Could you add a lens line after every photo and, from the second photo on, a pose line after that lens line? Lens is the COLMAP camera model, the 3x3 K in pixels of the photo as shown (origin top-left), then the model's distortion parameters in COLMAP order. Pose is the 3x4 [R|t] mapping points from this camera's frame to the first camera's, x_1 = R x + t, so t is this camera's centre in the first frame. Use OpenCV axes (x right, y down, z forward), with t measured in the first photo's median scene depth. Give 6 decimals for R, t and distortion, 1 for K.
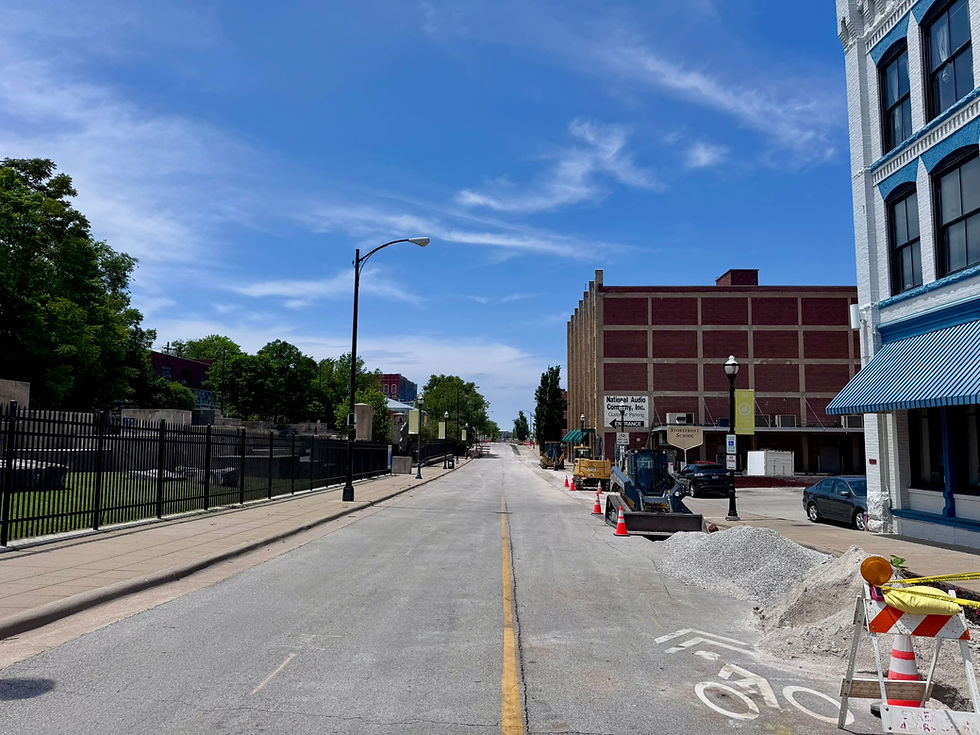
lens RADIAL K [[710.7, 0, 490.0], [0, 710.7, 367.5], [0, 0, 1]] dist [0.005151, 0.001599]
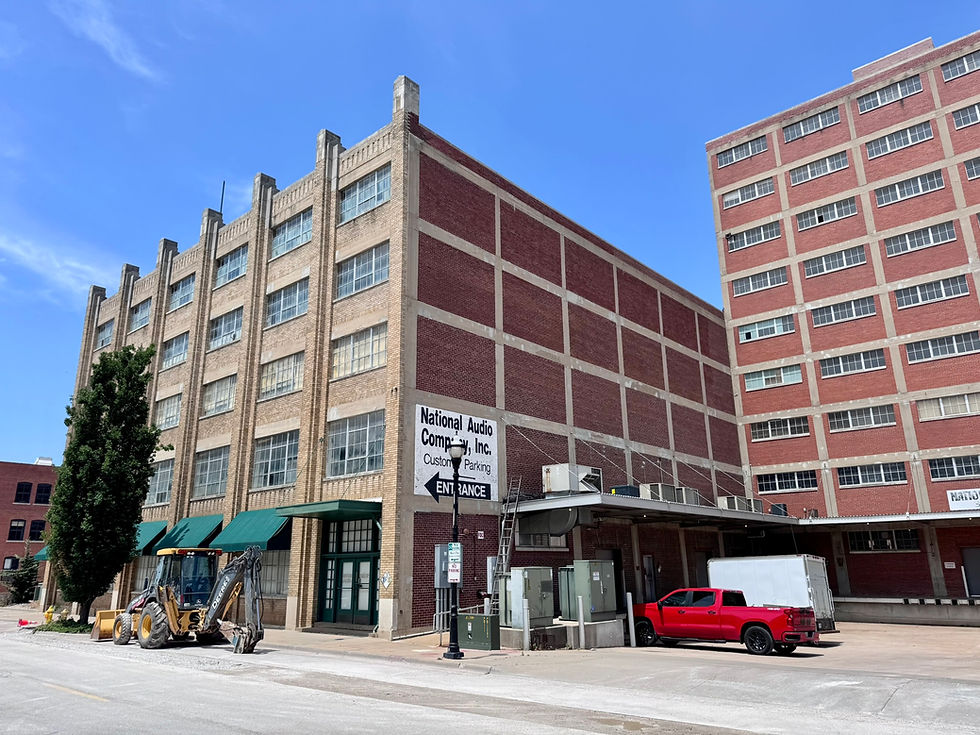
lens RADIAL K [[683.4, 0, 490.0], [0, 683.4, 367.5], [0, 0, 1]] dist [0.004296, 0.000570]
pose [[0.641504, 0.188170, 0.743683, -0.068042], [-0.063564, 0.979153, -0.192920, 0.084903], [-0.764482, 0.076487, 0.640091, 0.761269]]
